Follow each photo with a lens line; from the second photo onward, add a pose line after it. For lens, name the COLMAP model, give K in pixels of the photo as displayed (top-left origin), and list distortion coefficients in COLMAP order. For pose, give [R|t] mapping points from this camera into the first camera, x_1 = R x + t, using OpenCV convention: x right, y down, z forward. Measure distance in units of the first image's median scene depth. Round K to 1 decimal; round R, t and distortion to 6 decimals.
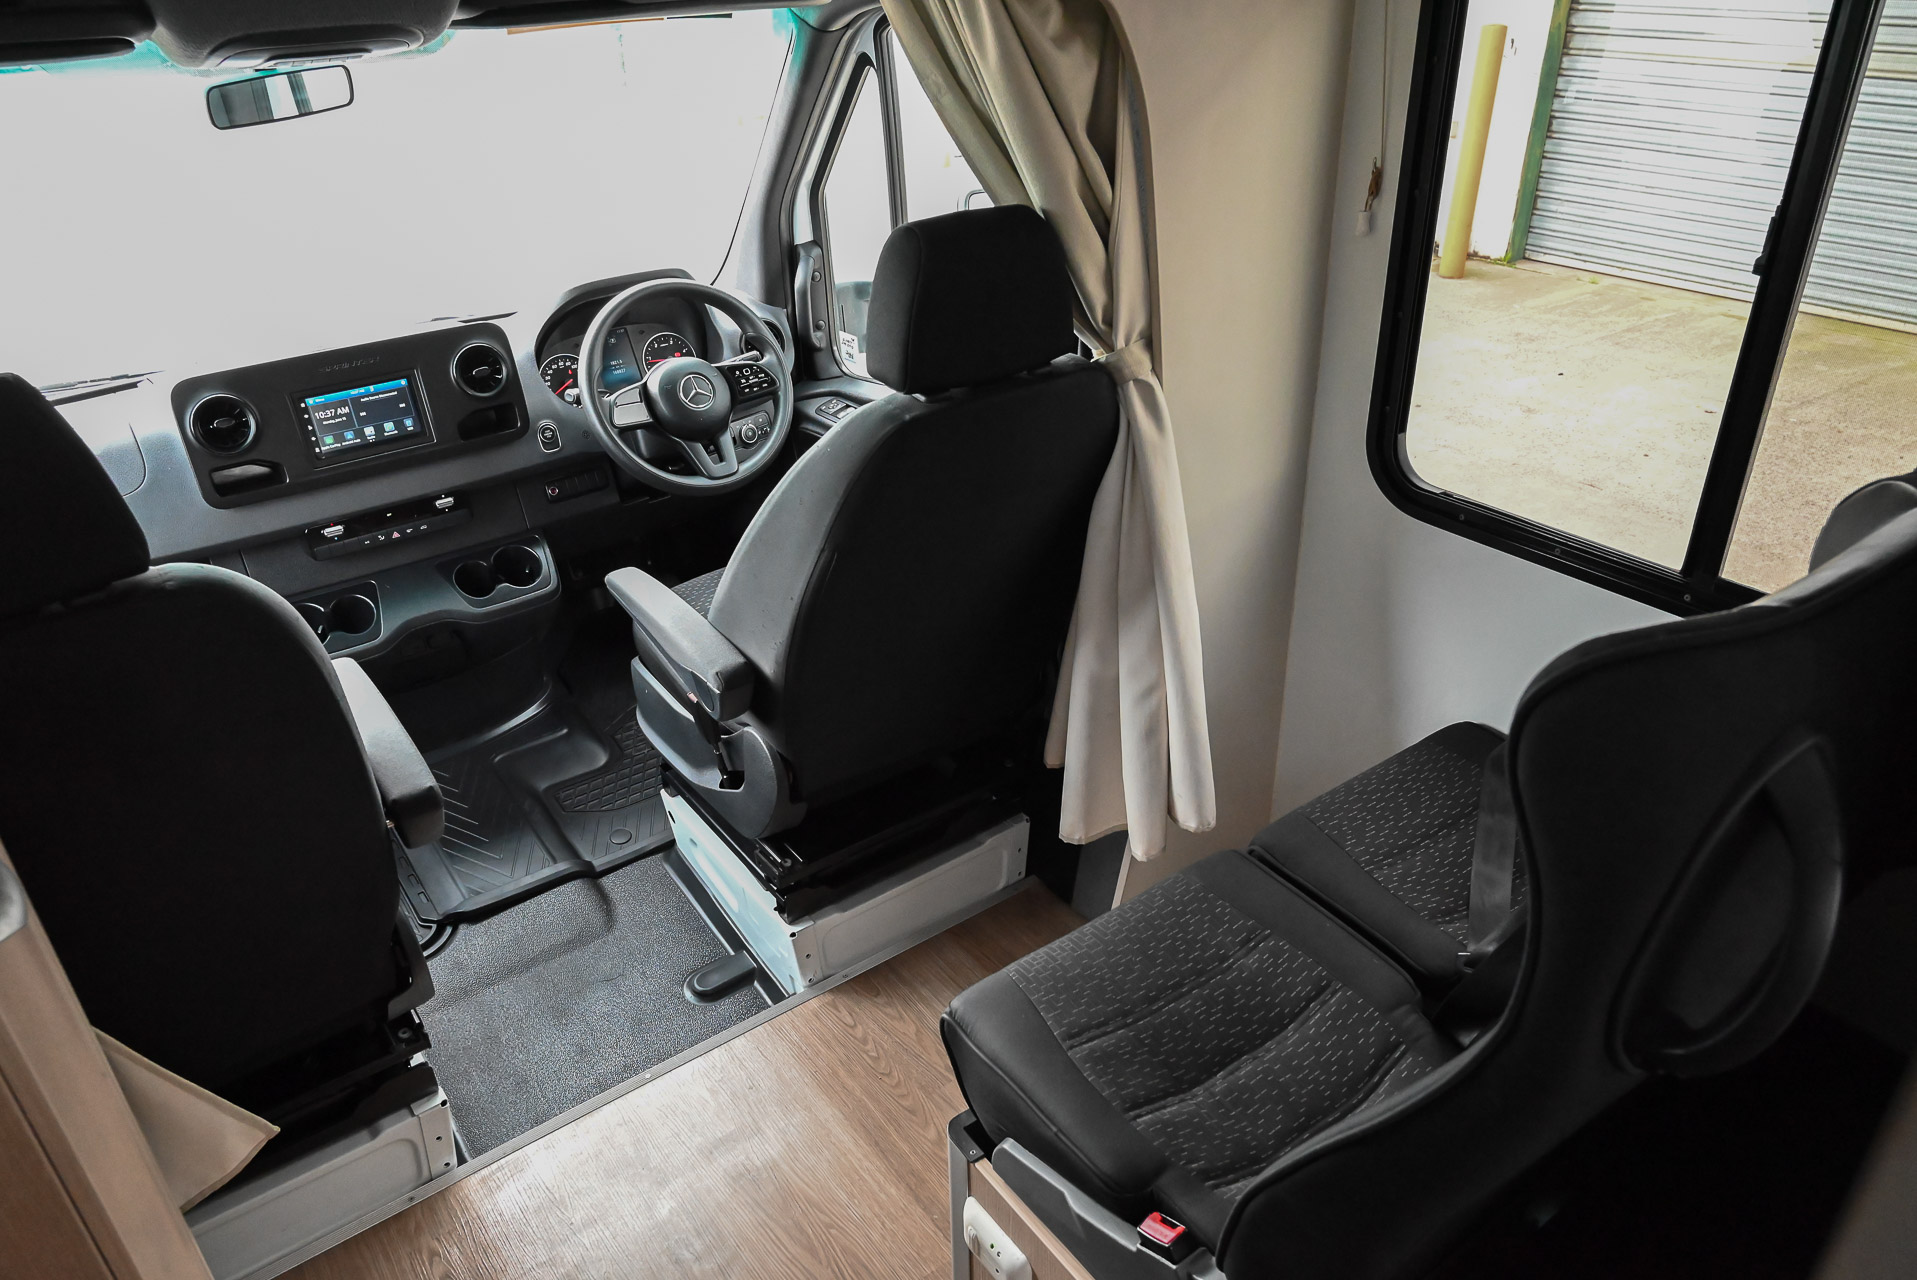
lens RADIAL K [[1298.5, 0, 970.6], [0, 1298.5, 637.1], [0, 0, 1]] dist [-0.011118, 0.006076]
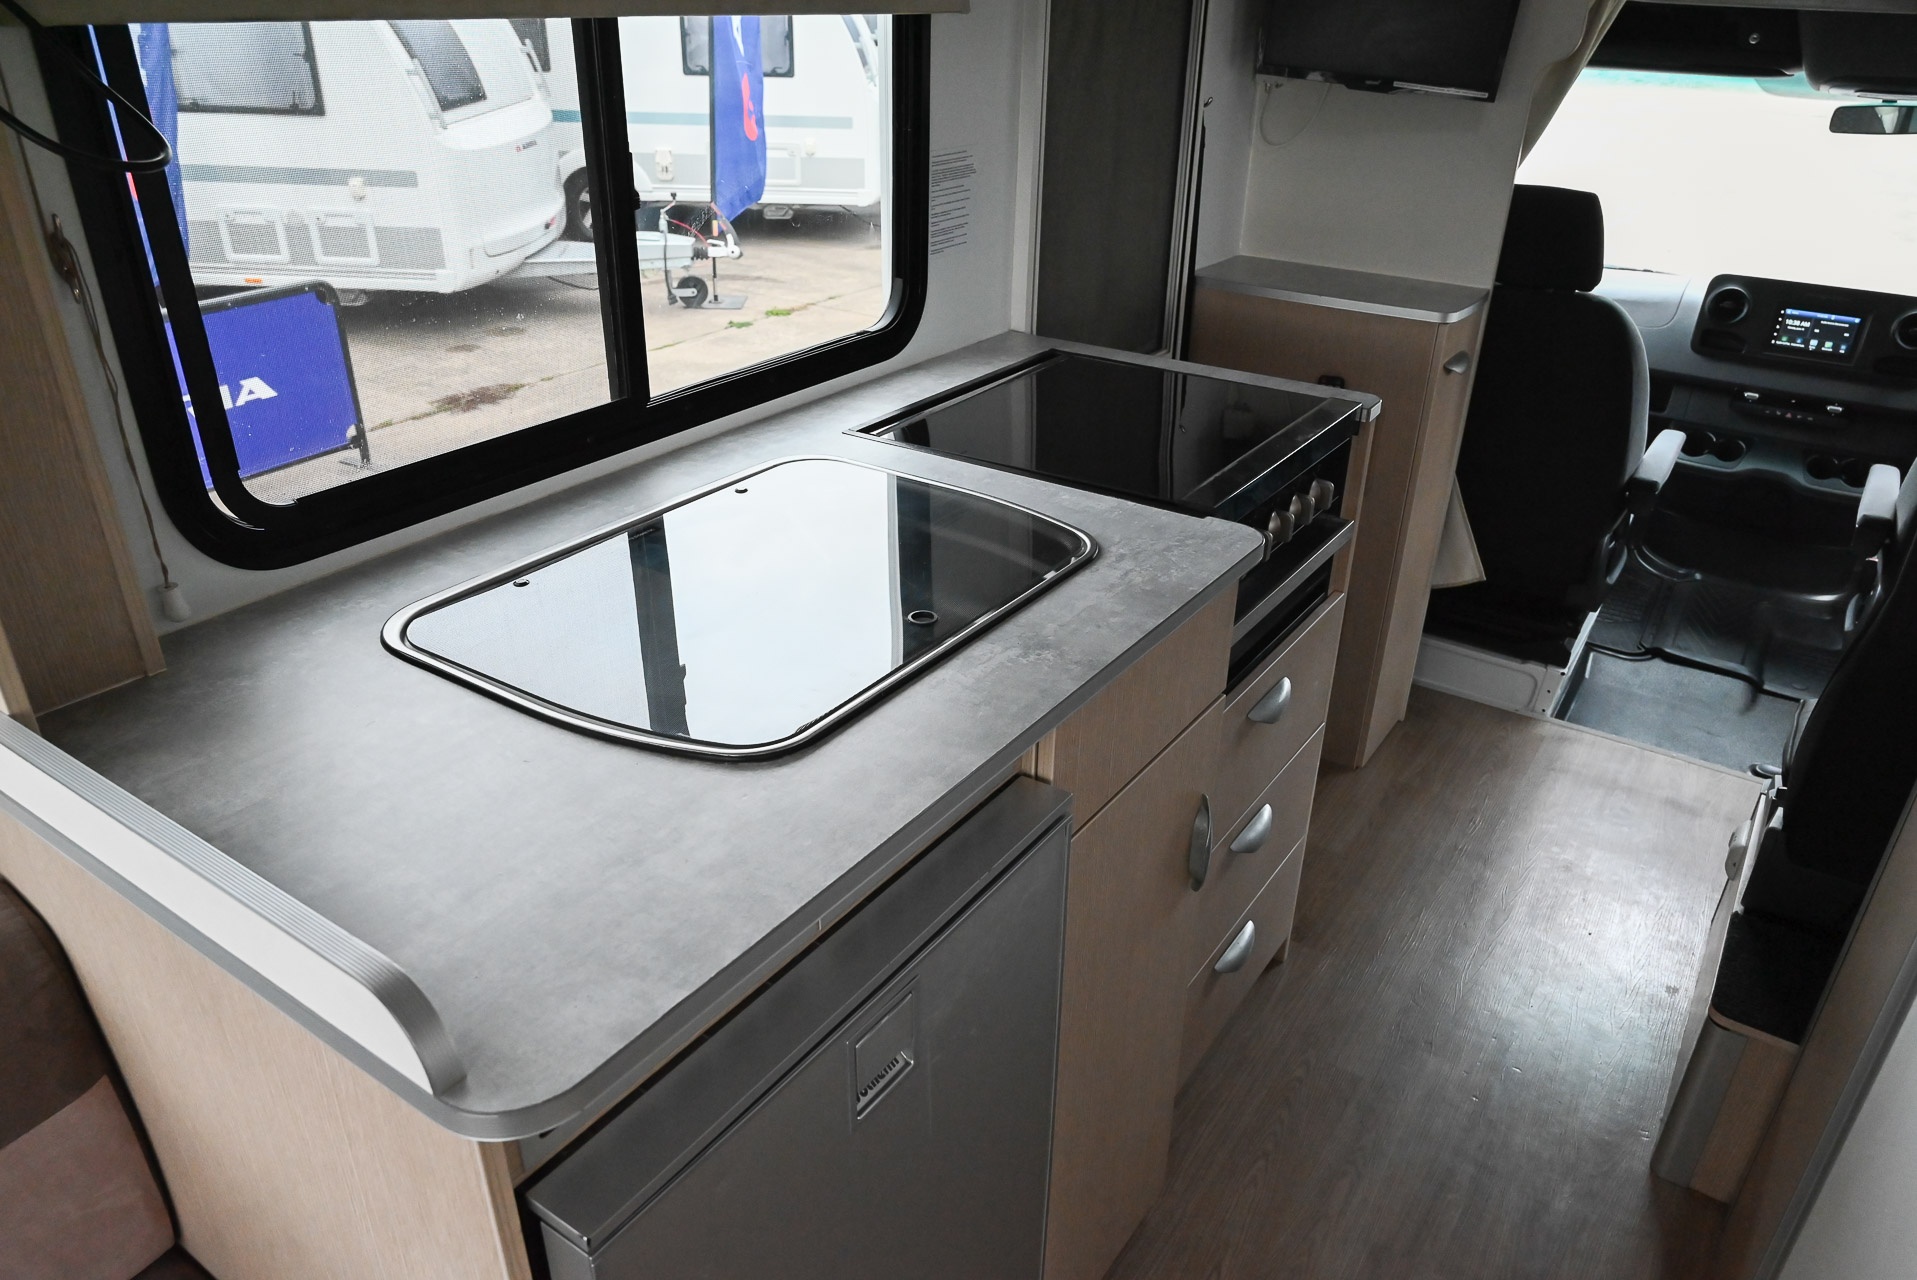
lens RADIAL K [[1298.5, 0, 970.6], [0, 1298.5, 637.1], [0, 0, 1]] dist [-0.011118, 0.006076]
pose [[0.327843, 0.466698, -0.821409, 0.603684], [-0.489243, 0.827663, 0.274983, 0.188217], [0.808183, 0.311717, 0.499672, -0.428005]]
